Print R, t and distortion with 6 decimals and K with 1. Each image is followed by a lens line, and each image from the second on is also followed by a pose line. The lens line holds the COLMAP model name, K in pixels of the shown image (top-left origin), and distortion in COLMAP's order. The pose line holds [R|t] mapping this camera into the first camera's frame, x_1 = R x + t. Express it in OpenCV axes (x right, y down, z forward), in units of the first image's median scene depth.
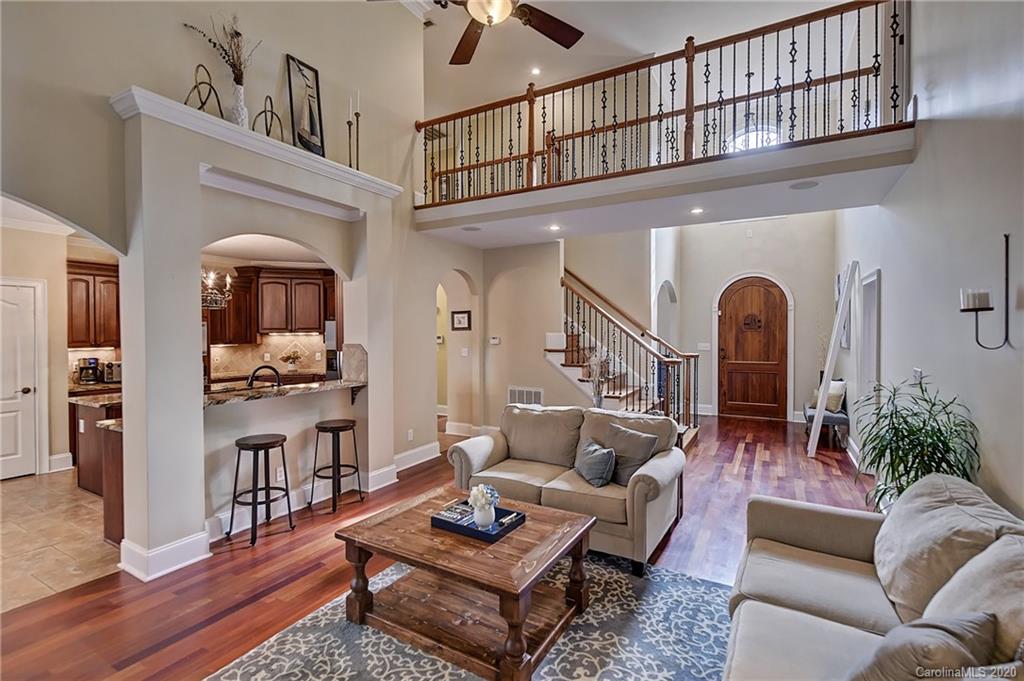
lens RADIAL K [[459.7, 0, 515.9], [0, 459.7, 334.4], [0, 0, 1]] dist [0.007233, -0.001033]
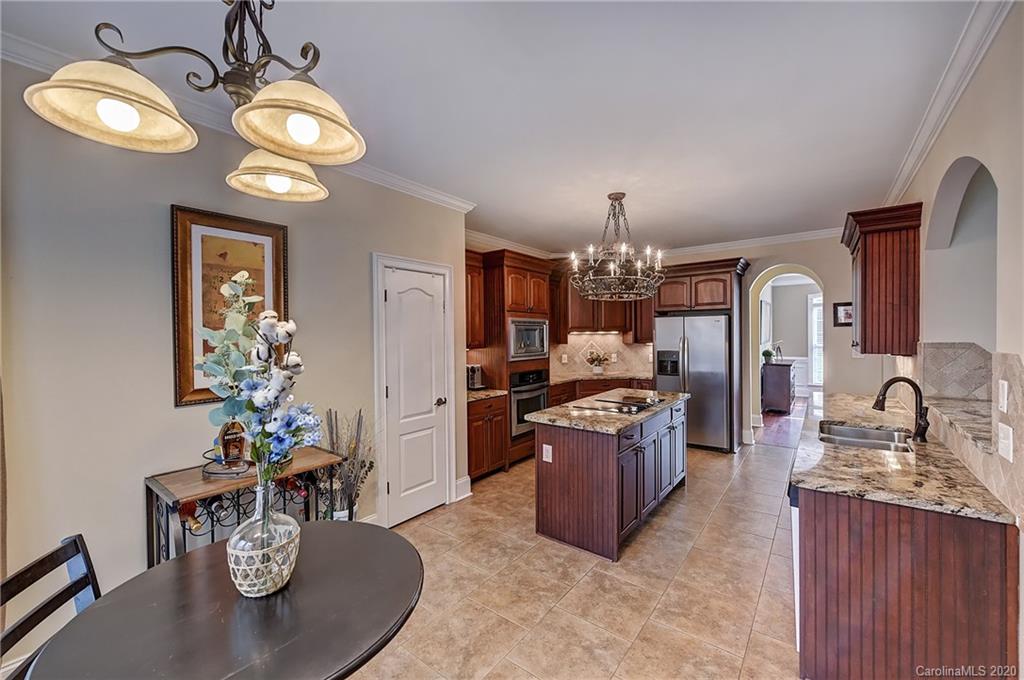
lens RADIAL K [[406.3, 0, 513.4], [0, 406.3, 335.1], [0, 0, 1]] dist [0.001229, -0.001991]
pose [[0.990305, -0.005698, -0.138795, -0.598662], [0.005484, 0.999983, -0.001926, 0.004667], [0.138804, 0.001146, 0.990319, 0.224953]]
